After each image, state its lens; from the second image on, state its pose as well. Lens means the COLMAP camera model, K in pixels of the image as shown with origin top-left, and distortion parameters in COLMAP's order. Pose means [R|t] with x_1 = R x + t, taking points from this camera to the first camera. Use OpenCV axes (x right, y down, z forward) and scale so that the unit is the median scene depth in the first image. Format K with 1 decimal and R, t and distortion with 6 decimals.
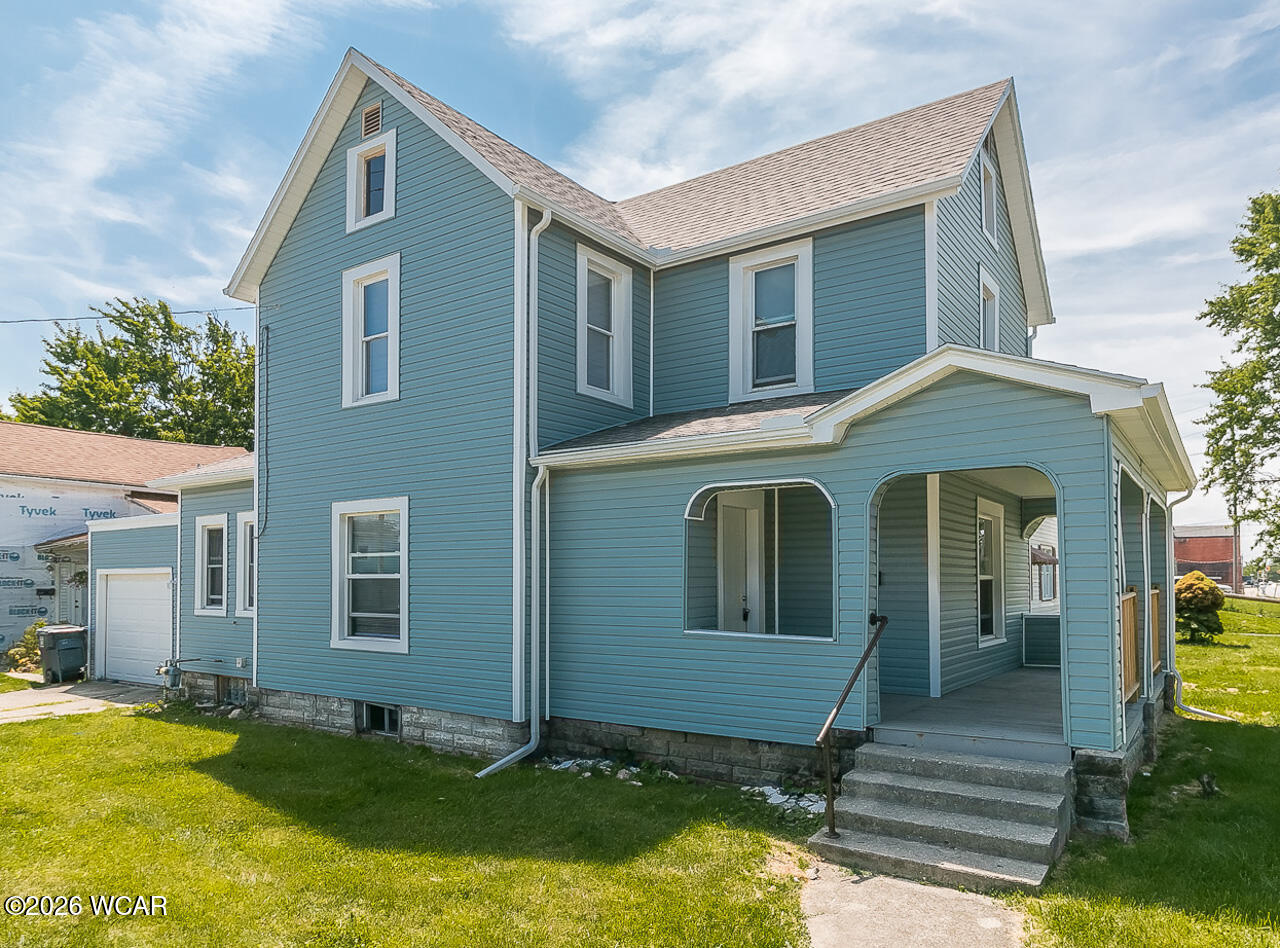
lens RADIAL K [[802.8, 0, 635.7], [0, 802.8, 462.5], [0, 0, 1]] dist [-0.000515, 0.005853]
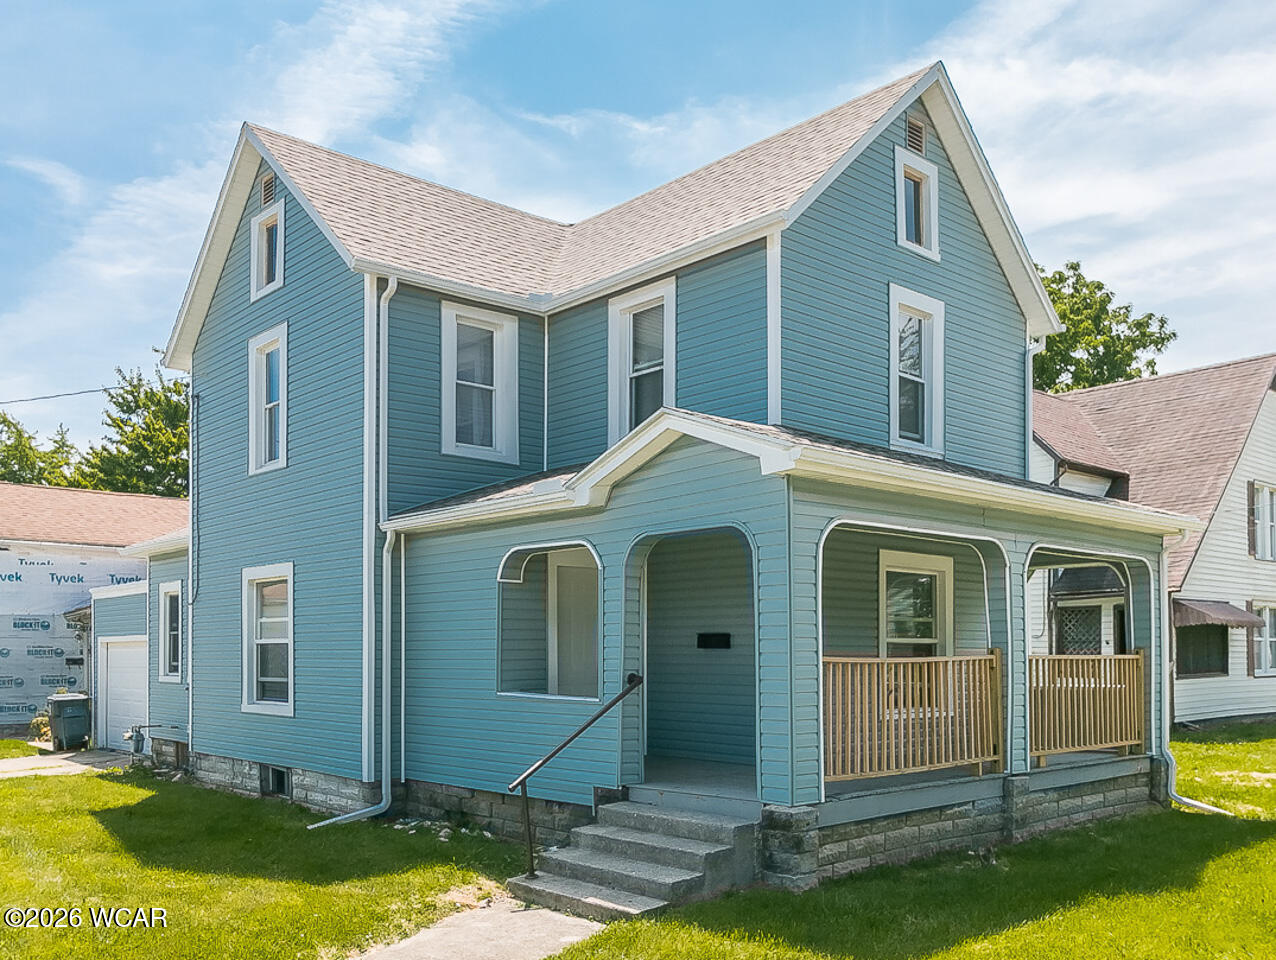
lens RADIAL K [[1107.3, 0, 645.6], [0, 1107.3, 478.0], [0, 0, 1]] dist [0.002383, -0.001643]
pose [[0.971001, -0.038111, -0.236018, 0.494148], [0.035001, 0.999237, -0.017352, -0.024892], [0.236499, 0.008588, 0.971594, -0.264555]]
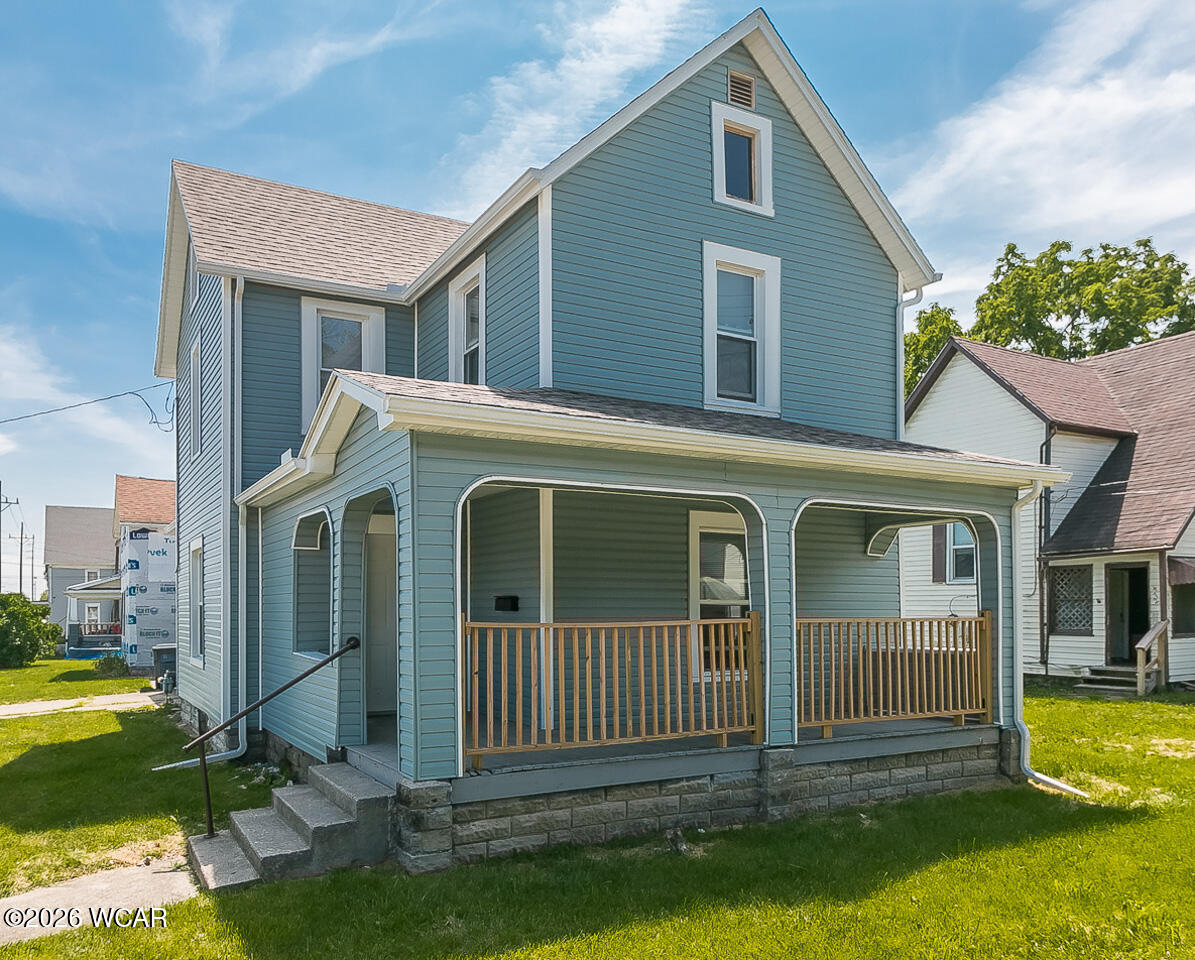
lens RADIAL K [[893.9, 0, 587.4], [0, 893.9, 487.4], [0, 0, 1]] dist [-0.001550, 0.012685]
pose [[0.885552, -0.063275, -0.460211, 0.835211], [0.067602, 0.997687, -0.007091, 0.019741], [0.459595, -0.024831, 0.887781, 0.100326]]
